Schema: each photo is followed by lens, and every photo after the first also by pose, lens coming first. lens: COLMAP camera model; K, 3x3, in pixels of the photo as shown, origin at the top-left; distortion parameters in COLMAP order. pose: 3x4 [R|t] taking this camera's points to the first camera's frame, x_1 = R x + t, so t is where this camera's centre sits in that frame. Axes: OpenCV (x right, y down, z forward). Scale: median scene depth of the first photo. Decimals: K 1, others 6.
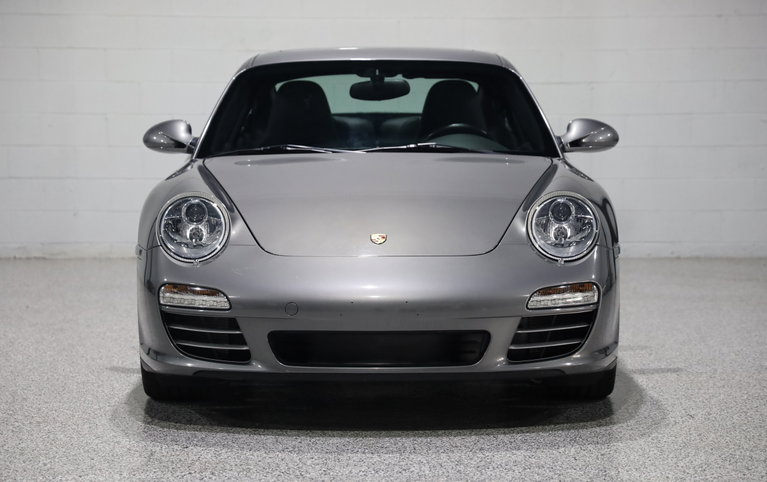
lens RADIAL K [[2882.1, 0, 383.5], [0, 2882.1, 241.0], [0, 0, 1]] dist [0.682964, 0.109554]
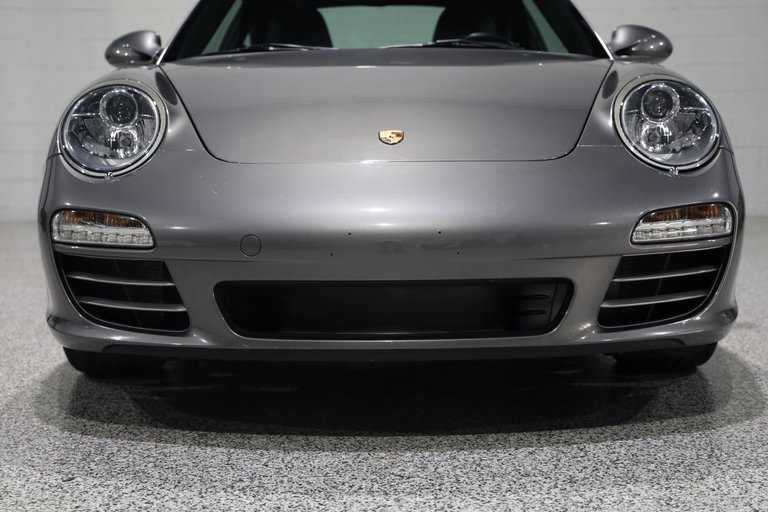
lens RADIAL K [[1272.2, 0, 384.0], [0, 1272.2, 256.0], [0, 0, 1]] dist [0.258242, 0.012880]
pose [[0.999965, -0.007441, 0.003871, -0.004624], [0.007394, 0.999900, 0.012030, 0.022262], [-0.003960, -0.012001, 0.999920, 0.714543]]
